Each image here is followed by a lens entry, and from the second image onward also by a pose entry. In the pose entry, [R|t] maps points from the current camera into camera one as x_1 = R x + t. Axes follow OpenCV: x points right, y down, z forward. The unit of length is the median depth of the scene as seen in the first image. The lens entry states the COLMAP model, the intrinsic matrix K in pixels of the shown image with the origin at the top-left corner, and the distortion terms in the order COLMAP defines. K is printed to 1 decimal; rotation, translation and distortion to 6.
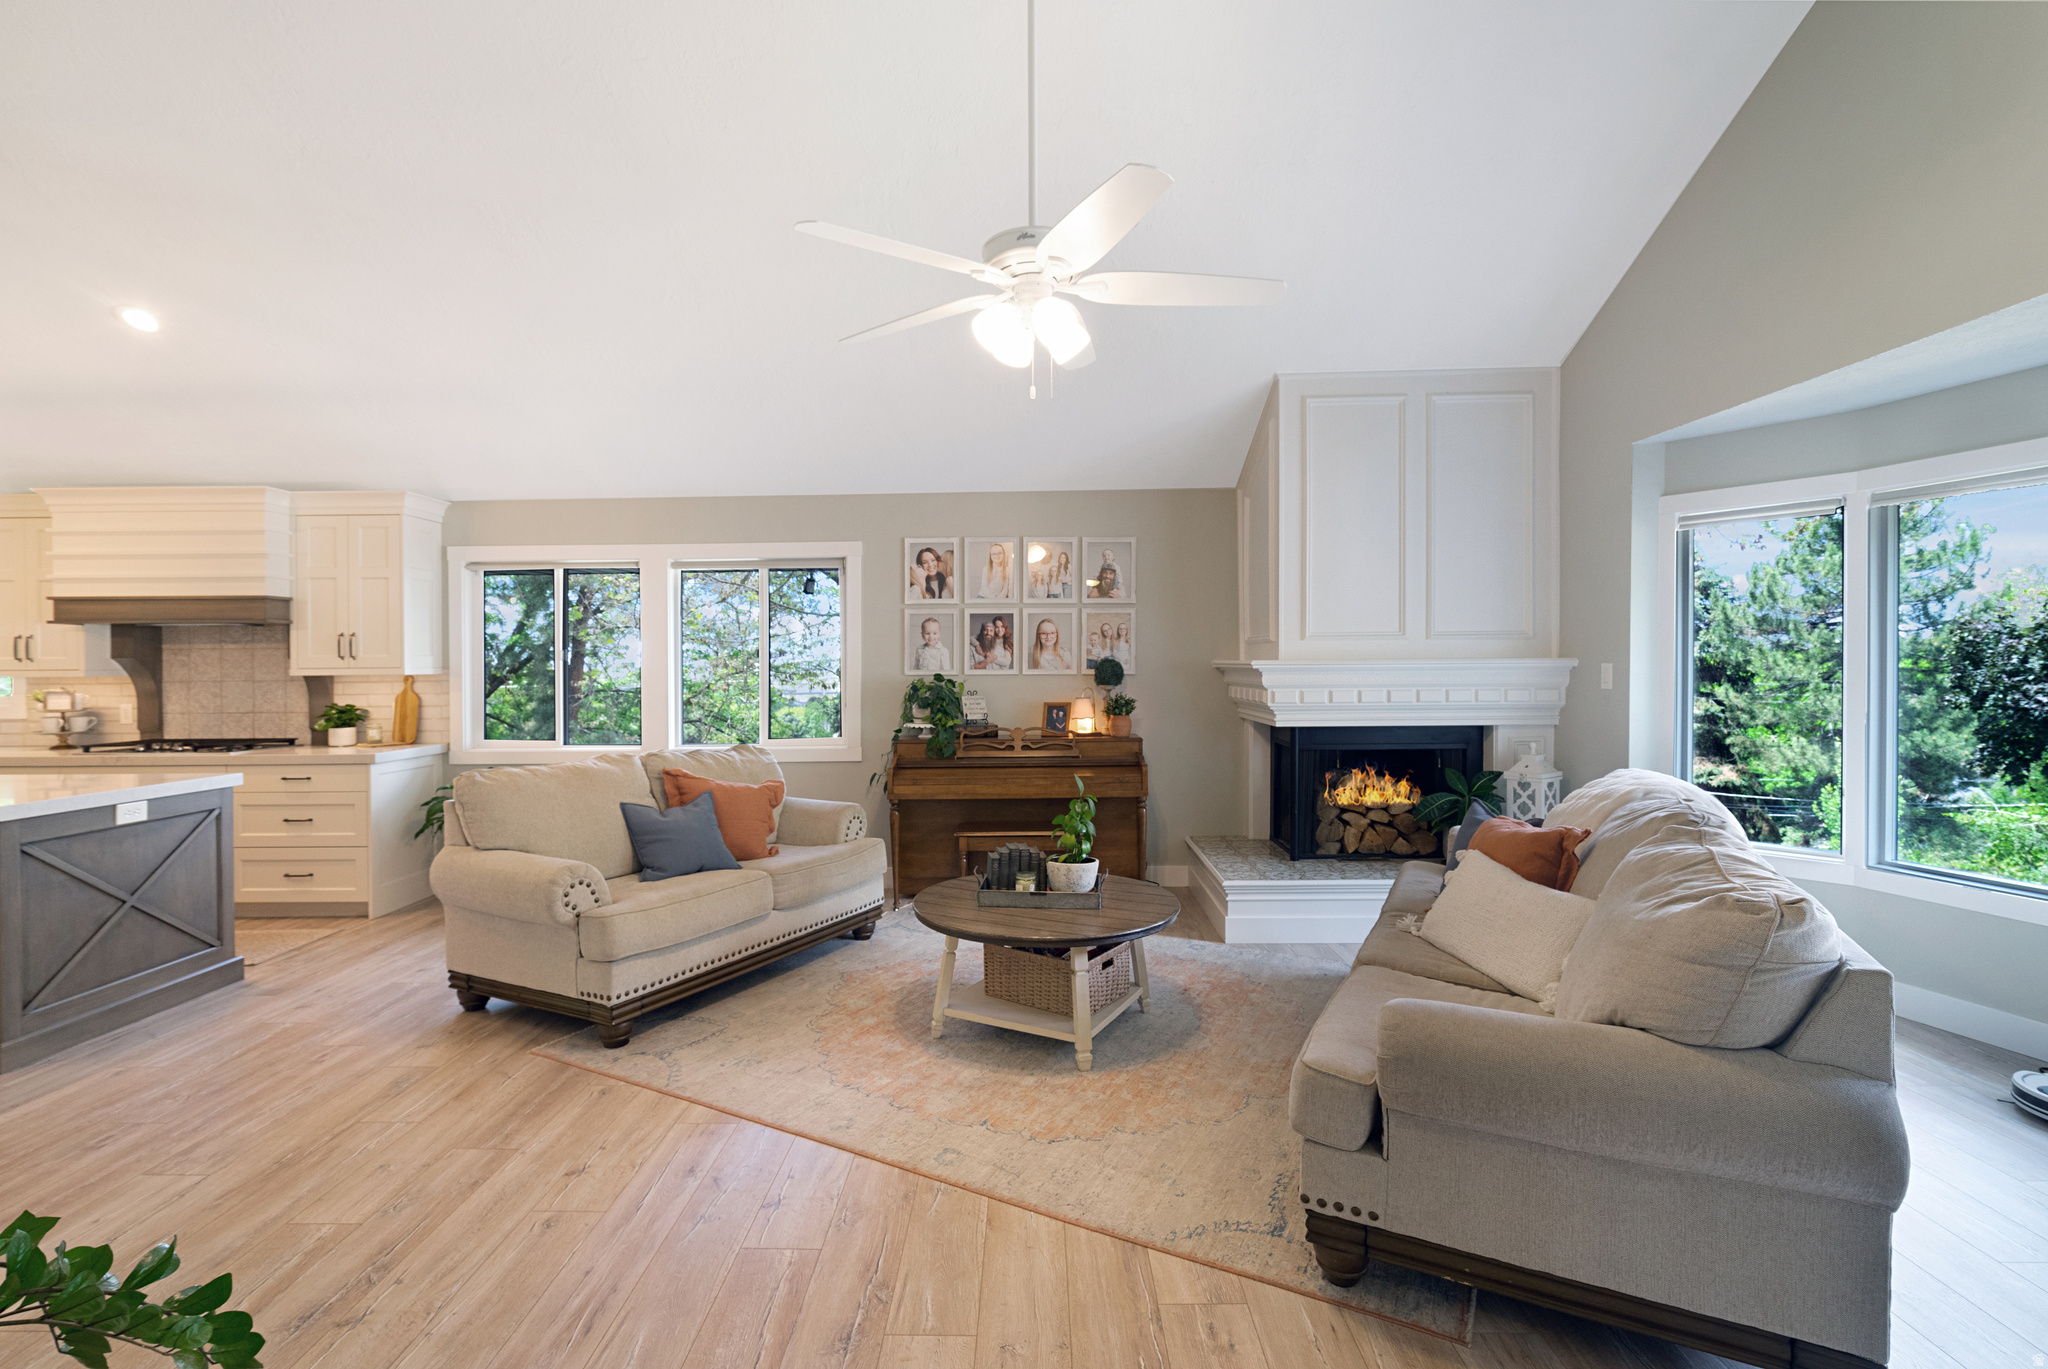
lens RADIAL K [[932.5, 0, 977.6], [0, 932.5, 680.3], [0, 0, 1]] dist [-0.001704, 0.000889]
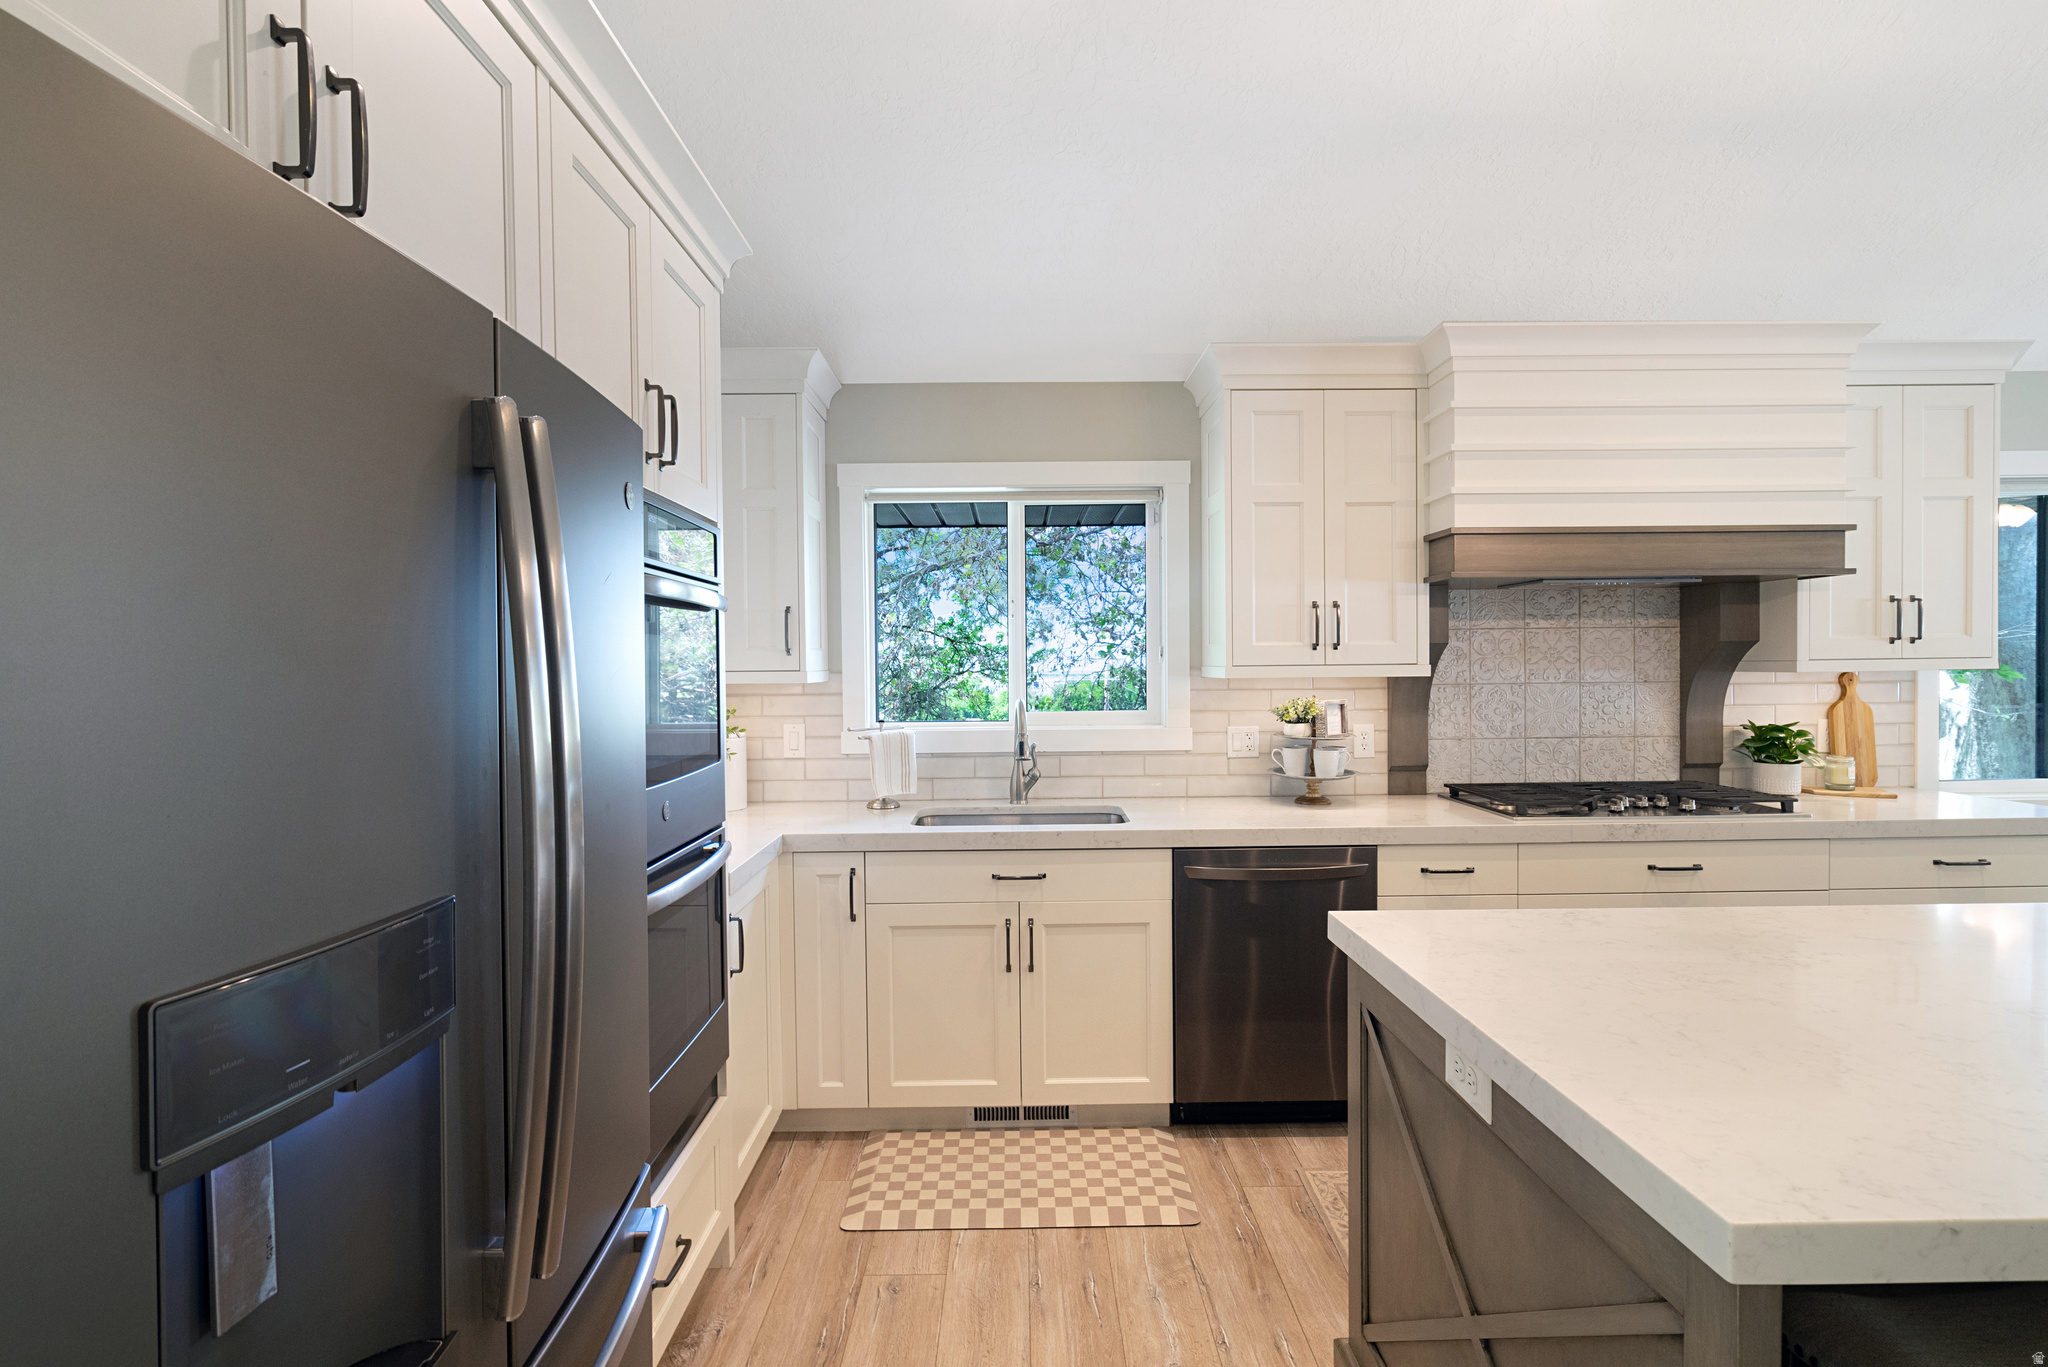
lens RADIAL K [[932.5, 0, 1025.0], [0, 932.5, 689.7], [0, 0, 1]] dist [-0.001704, 0.000889]
pose [[0.999970, -0.004867, 0.006018, -1.132291], [0.004838, 0.999977, 0.004791, 0.000658], [-0.006041, -0.004762, 0.999970, 0.417302]]
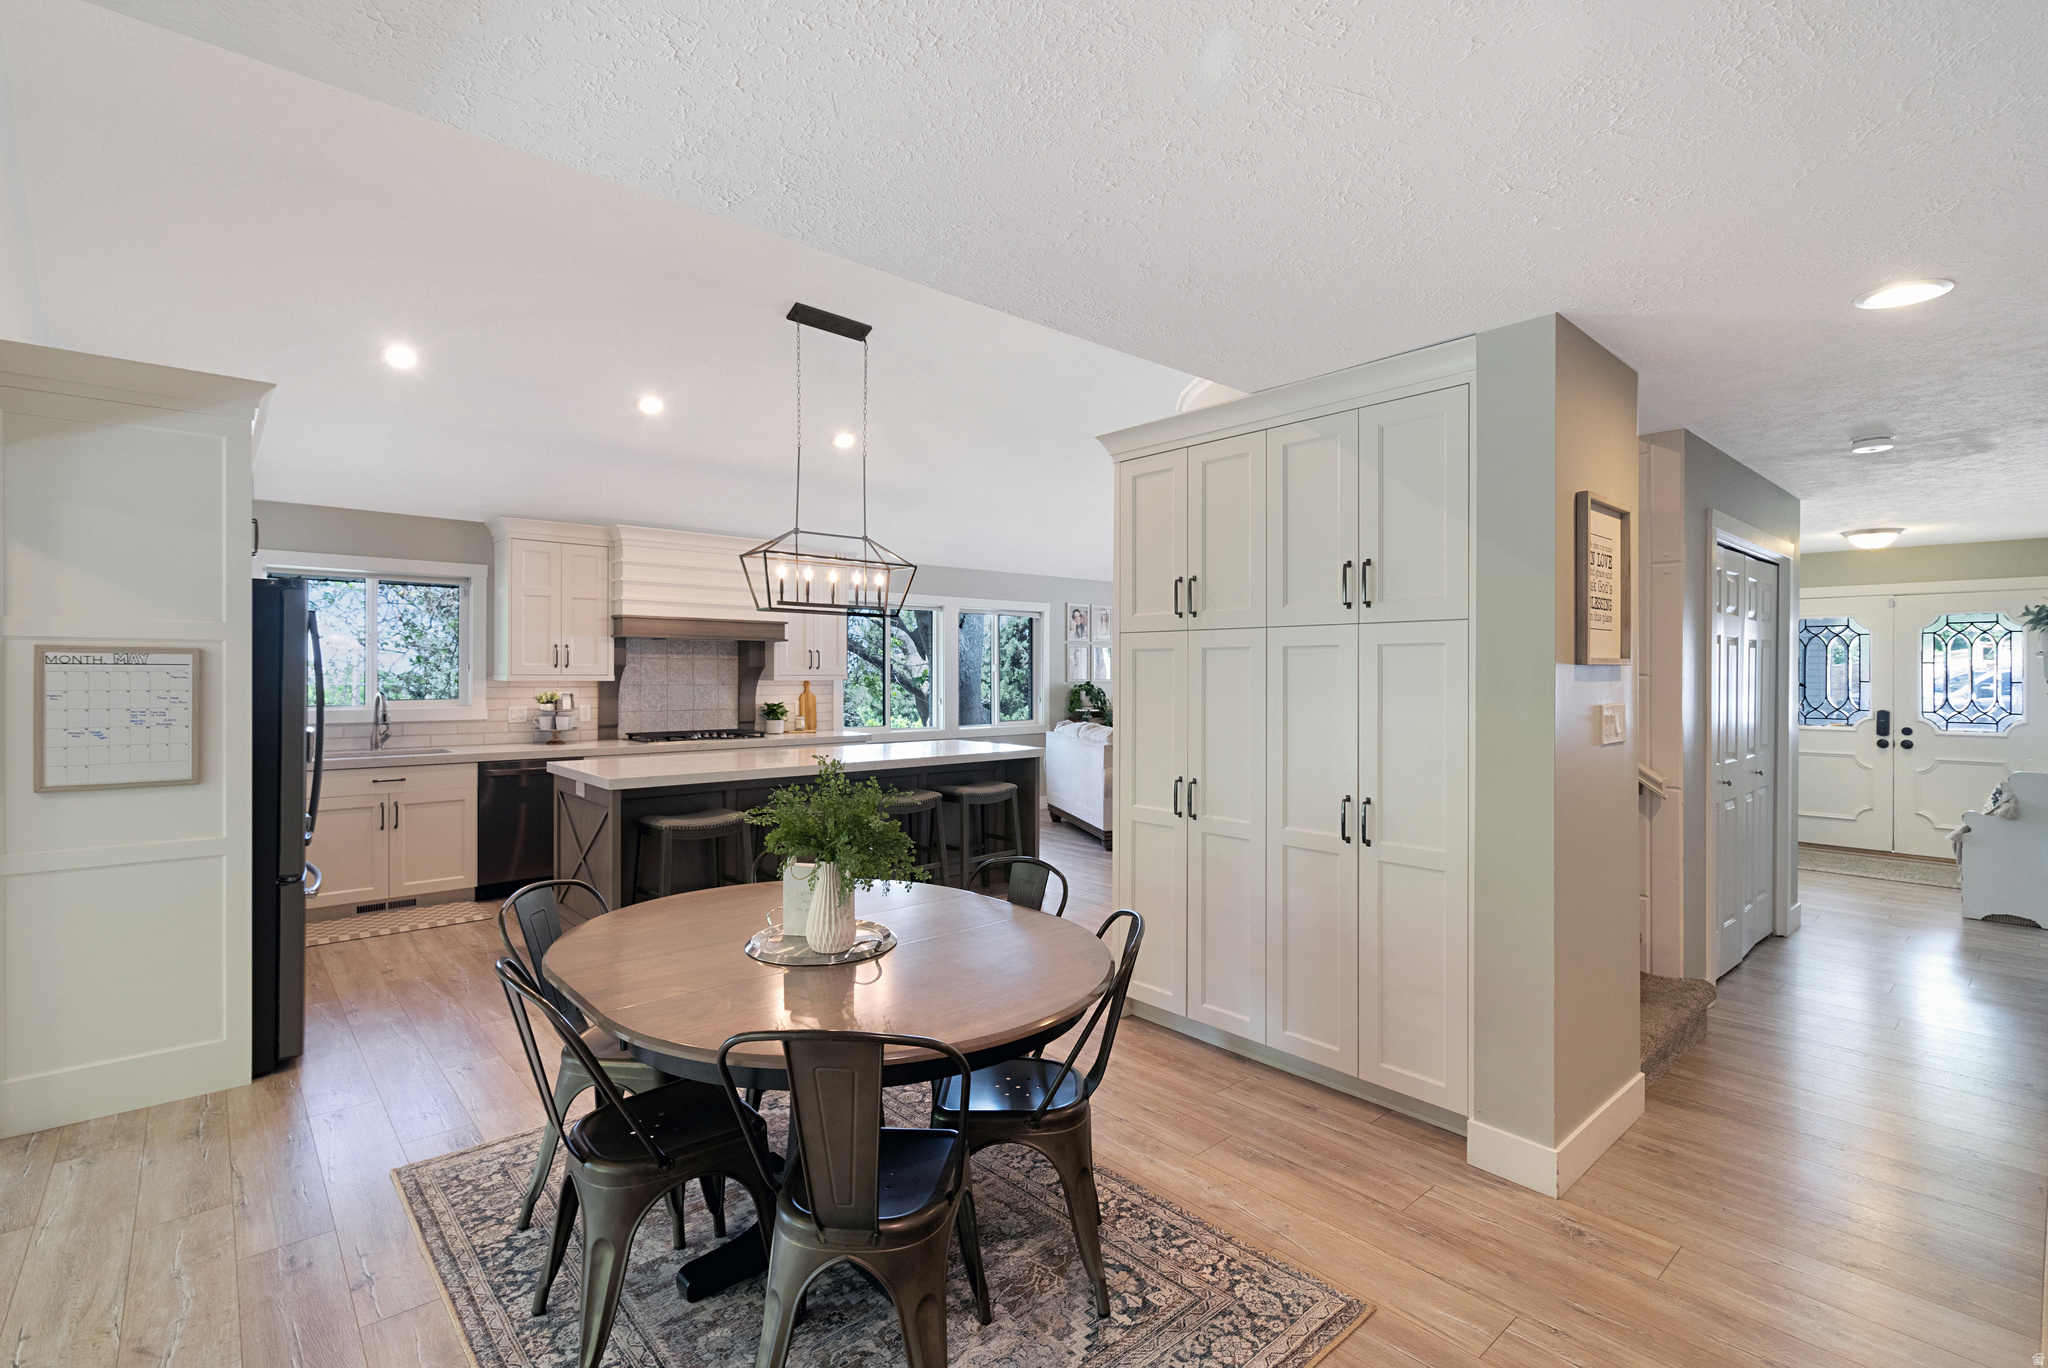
lens RADIAL K [[932.5, 0, 1030.1], [0, 932.5, 678.7], [0, 0, 1]] dist [-0.001704, 0.000889]
pose [[0.744886, 0.005735, 0.667168, -1.278946], [0.002381, 0.999934, -0.011254, 0.008034], [-0.667188, 0.009971, 0.744823, -0.236491]]
